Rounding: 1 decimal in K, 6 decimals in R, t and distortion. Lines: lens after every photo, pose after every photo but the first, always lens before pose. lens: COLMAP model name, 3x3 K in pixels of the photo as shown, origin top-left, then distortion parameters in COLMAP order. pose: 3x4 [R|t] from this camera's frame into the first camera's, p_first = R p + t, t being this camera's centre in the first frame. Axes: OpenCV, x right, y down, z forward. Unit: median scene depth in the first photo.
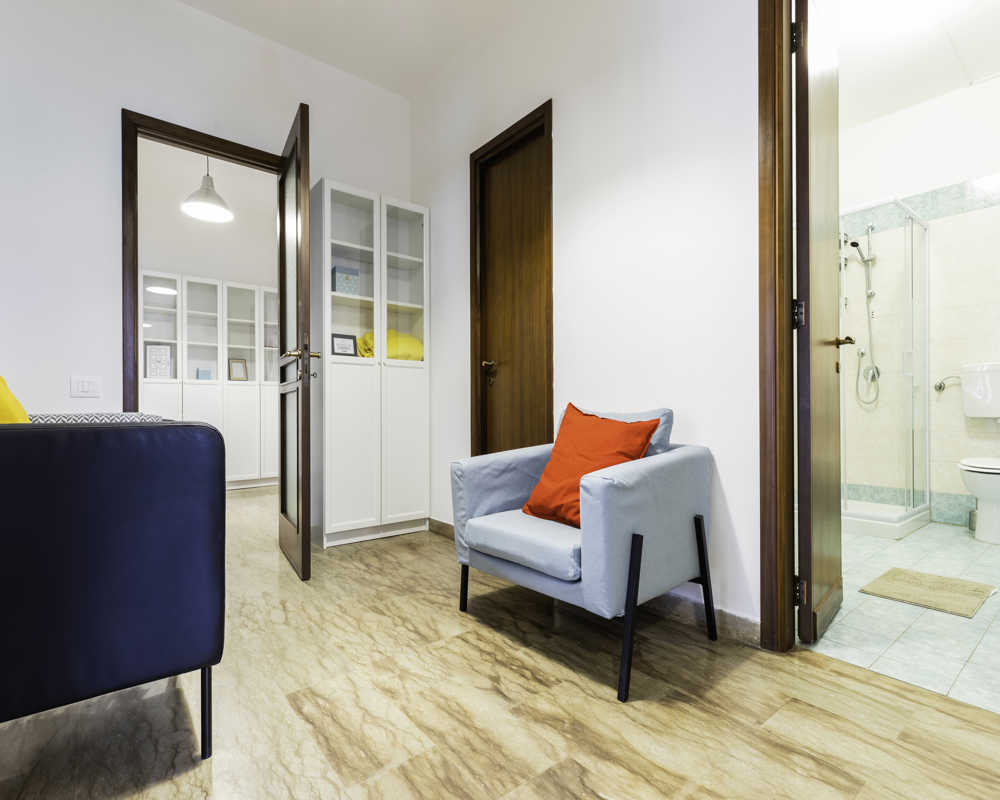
lens RADIAL K [[463.0, 0, 500.0], [0, 463.0, 407.0], [0, 0, 1]] dist [0.002812, -0.000300]
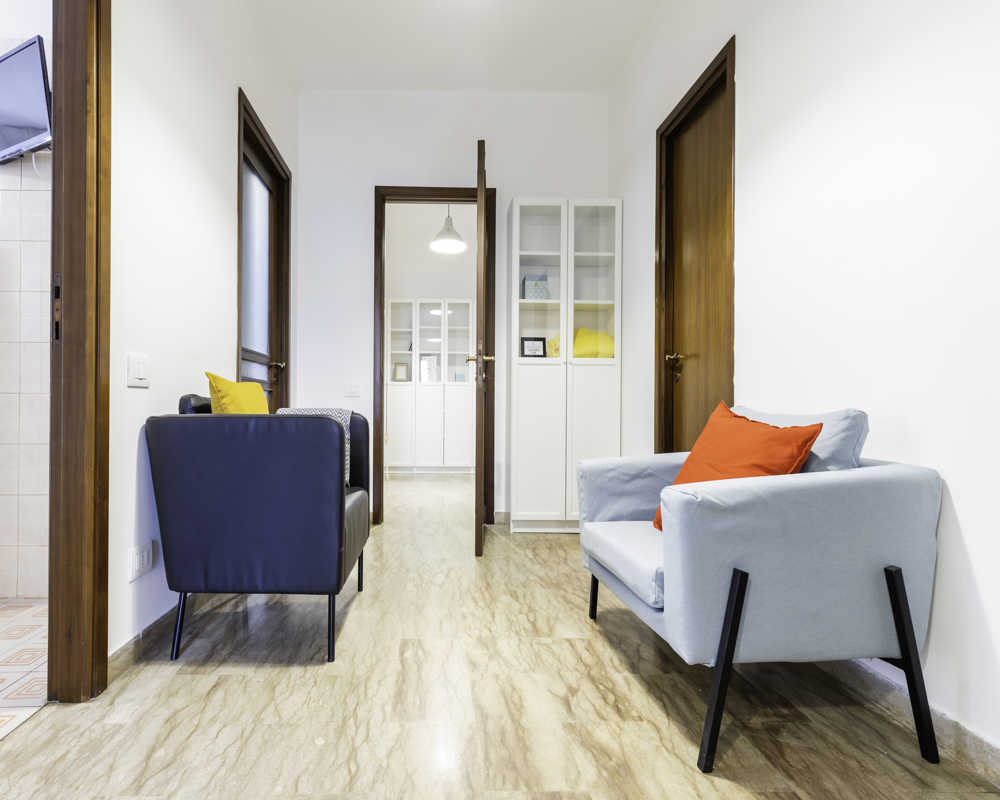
lens RADIAL K [[474.3, 0, 501.8], [0, 474.3, 402.6], [0, 0, 1]] dist [0.003158, -0.000896]
pose [[0.815057, 0.003235, -0.579371, 0.365464], [-0.006357, 0.999974, -0.003360, -0.001804], [0.579346, 0.006422, 0.815057, 0.094604]]
